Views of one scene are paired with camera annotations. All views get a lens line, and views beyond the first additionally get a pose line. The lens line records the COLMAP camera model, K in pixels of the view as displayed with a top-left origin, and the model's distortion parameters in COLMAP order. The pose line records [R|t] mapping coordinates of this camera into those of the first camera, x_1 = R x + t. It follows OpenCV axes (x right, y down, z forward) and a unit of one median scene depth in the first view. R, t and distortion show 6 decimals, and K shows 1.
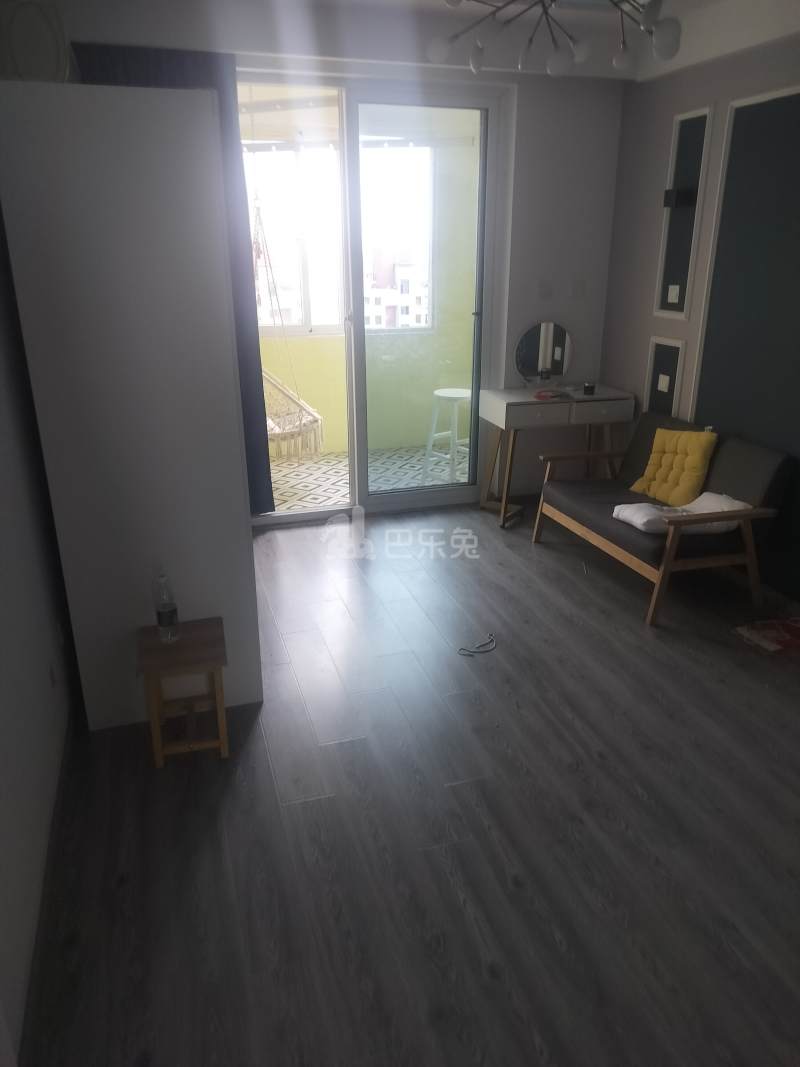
lens RADIAL K [[750.1, 0, 396.5], [0, 750.1, 532.5], [0, 0, 1]] dist [0.109039, -0.186241]
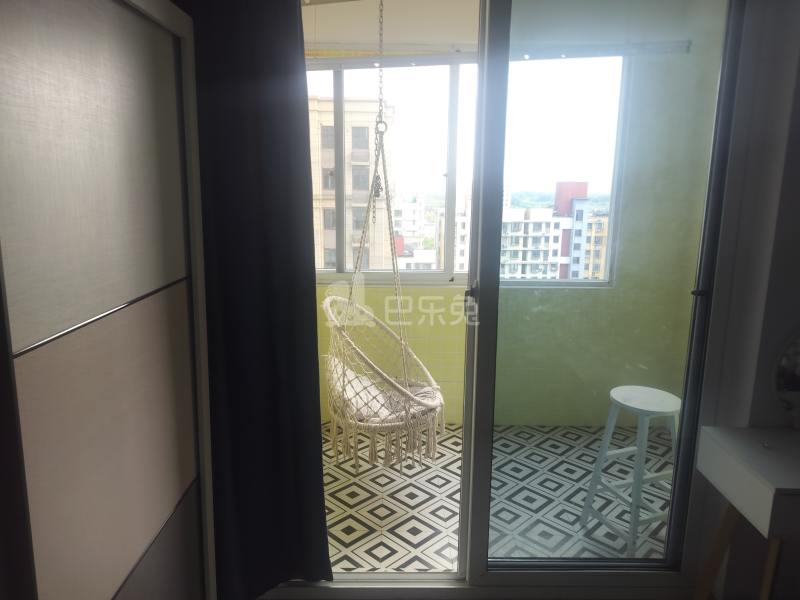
lens RADIAL K [[562.4, 0, 400.0], [0, 562.4, 300.0], [0, 0, 1]] dist [0.109039, -0.186241]
pose [[0.957226, 0.066997, -0.281476, 0.009608], [-0.111430, 0.983146, -0.144936, -0.170114], [0.267022, 0.170101, 0.948559, 0.459983]]
